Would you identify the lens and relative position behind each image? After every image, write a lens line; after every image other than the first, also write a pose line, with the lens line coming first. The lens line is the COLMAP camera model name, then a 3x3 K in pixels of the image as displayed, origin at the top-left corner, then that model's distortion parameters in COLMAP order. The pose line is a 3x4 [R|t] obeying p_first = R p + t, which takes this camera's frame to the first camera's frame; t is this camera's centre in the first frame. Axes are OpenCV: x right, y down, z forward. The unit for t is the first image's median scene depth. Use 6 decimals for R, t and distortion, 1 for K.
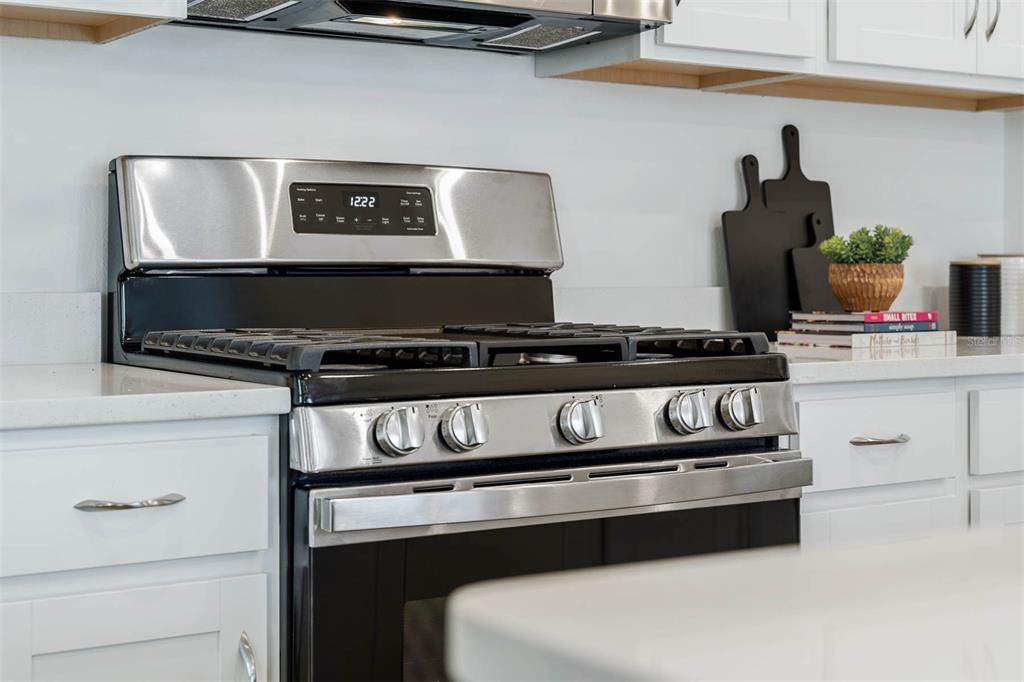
lens RADIAL K [[1612.4, 0, 508.4], [0, 1612.4, 340.9], [0, 0, 1]] dist [-0.045369, 0.000000]
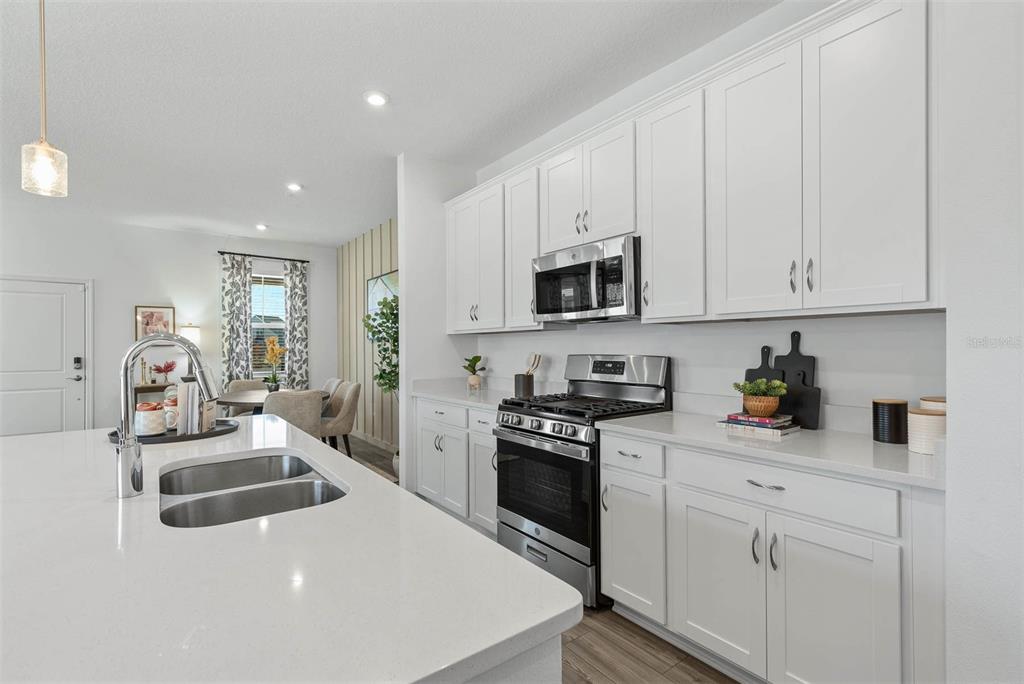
lens RADIAL K [[471.8, 0, 509.6], [0, 471.8, 345.2], [0, 0, 1]] dist [0.010360, 0.001027]
pose [[0.055711, -0.002384, -0.998444, 1.050690], [-0.036820, 0.999312, -0.004441, -0.122923], [0.997768, 0.037010, 0.055585, 0.704718]]
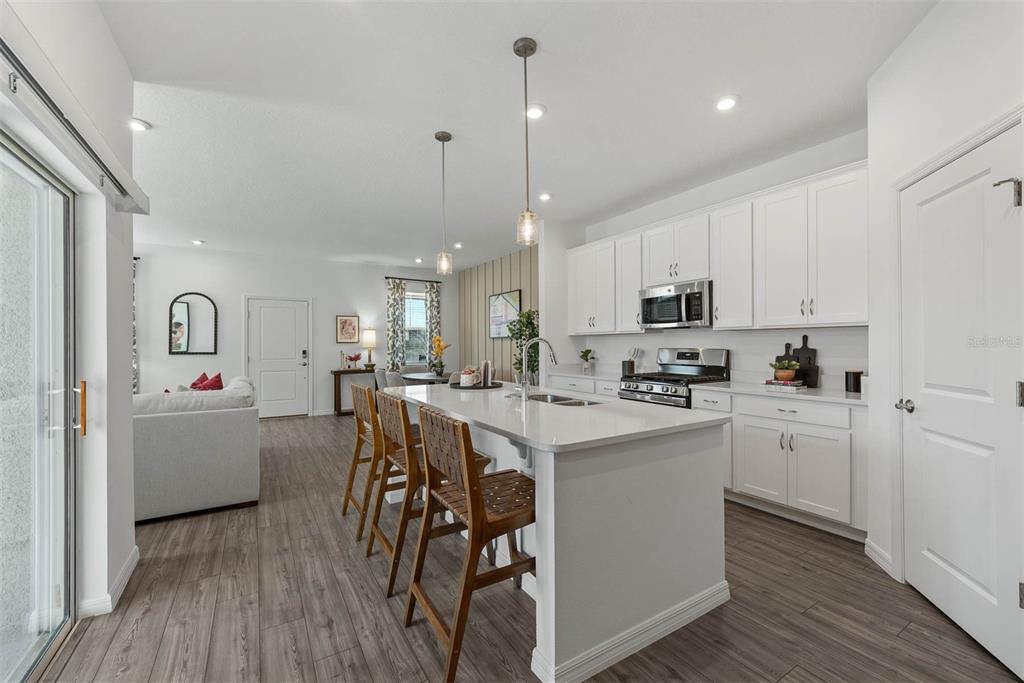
lens RADIAL K [[418.8, 0, 509.9], [0, 418.8, 343.3], [0, 0, 1]] dist [0.003617, -0.000168]
pose [[-0.032943, -0.001351, -0.999456, 1.636178], [-0.039021, 0.999238, -0.000064, -0.105846], [0.998695, 0.038998, -0.032971, 0.344495]]
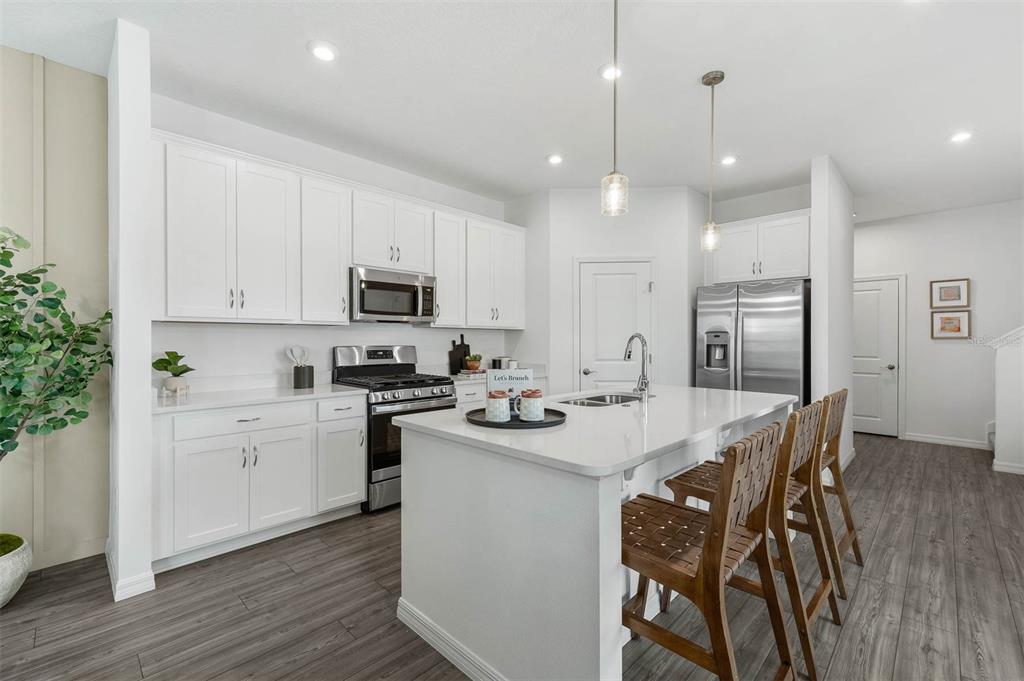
lens RADIAL K [[436.1, 0, 511.6], [0, 436.1, 343.0], [0, 0, 1]] dist [0.008910, -0.000968]
pose [[0.978158, -0.001970, 0.207853, 0.041937], [0.009534, 0.999328, -0.035395, -0.064469], [-0.207643, 0.036603, 0.977520, -0.586147]]
